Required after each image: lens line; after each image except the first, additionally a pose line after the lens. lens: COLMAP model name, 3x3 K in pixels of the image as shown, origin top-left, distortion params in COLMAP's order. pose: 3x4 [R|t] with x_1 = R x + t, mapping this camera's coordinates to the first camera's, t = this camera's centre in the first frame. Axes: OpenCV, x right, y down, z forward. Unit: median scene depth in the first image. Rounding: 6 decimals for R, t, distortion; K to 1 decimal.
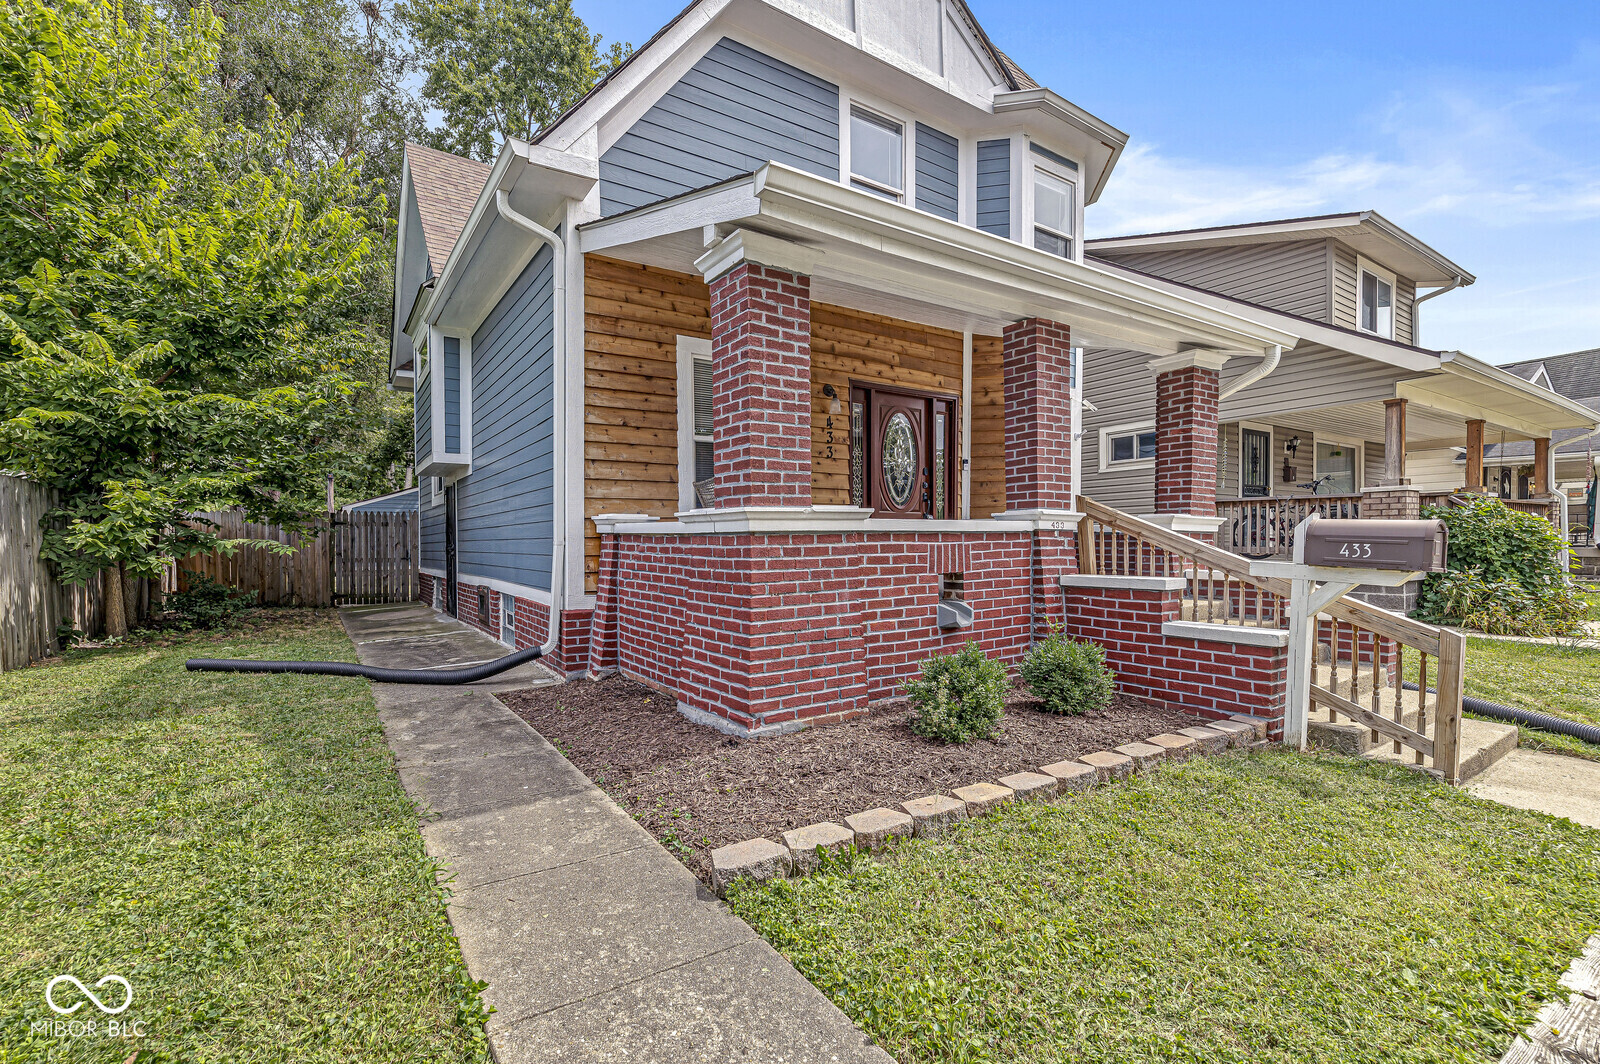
lens RADIAL K [[704.4, 0, 803.8], [0, 704.4, 555.1], [0, 0, 1]] dist [0.000327, -0.000396]
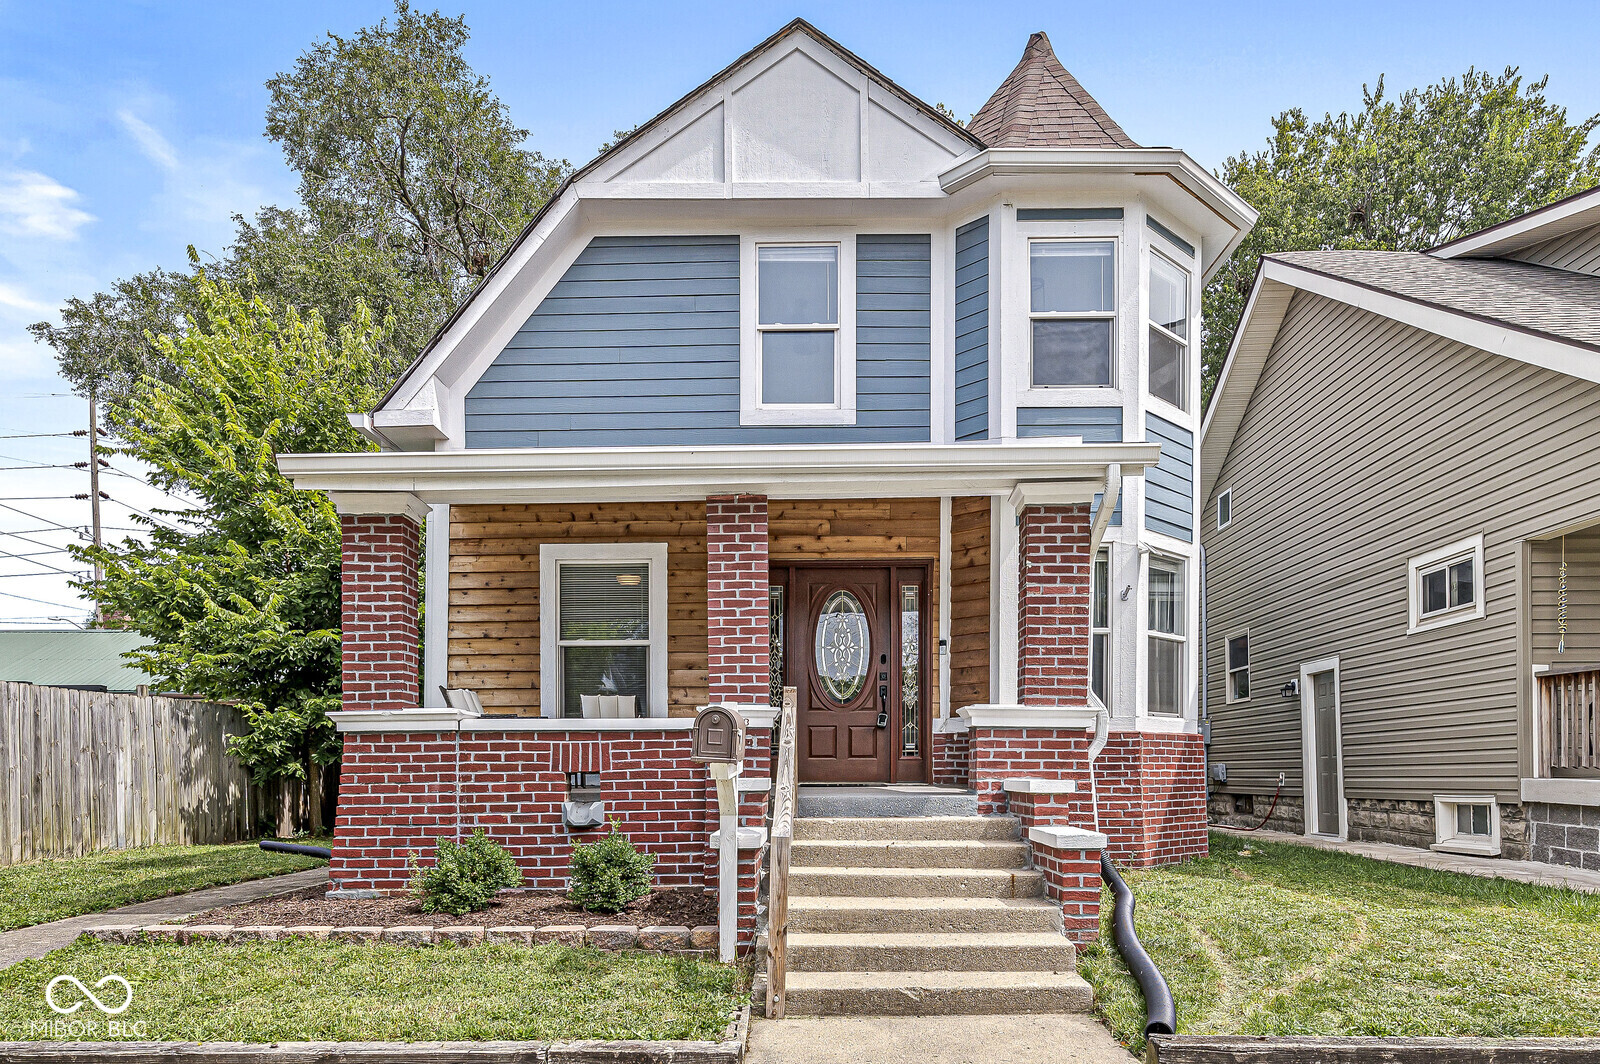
lens RADIAL K [[1060.5, 0, 801.0], [0, 1060.5, 755.2], [0, 0, 1]] dist [-0.003029, 0.000829]
pose [[0.828656, -0.004417, -0.559741, 1.032196], [-0.011940, 0.999602, -0.025563, 0.028852], [0.559632, 0.027866, 0.828273, -0.055290]]
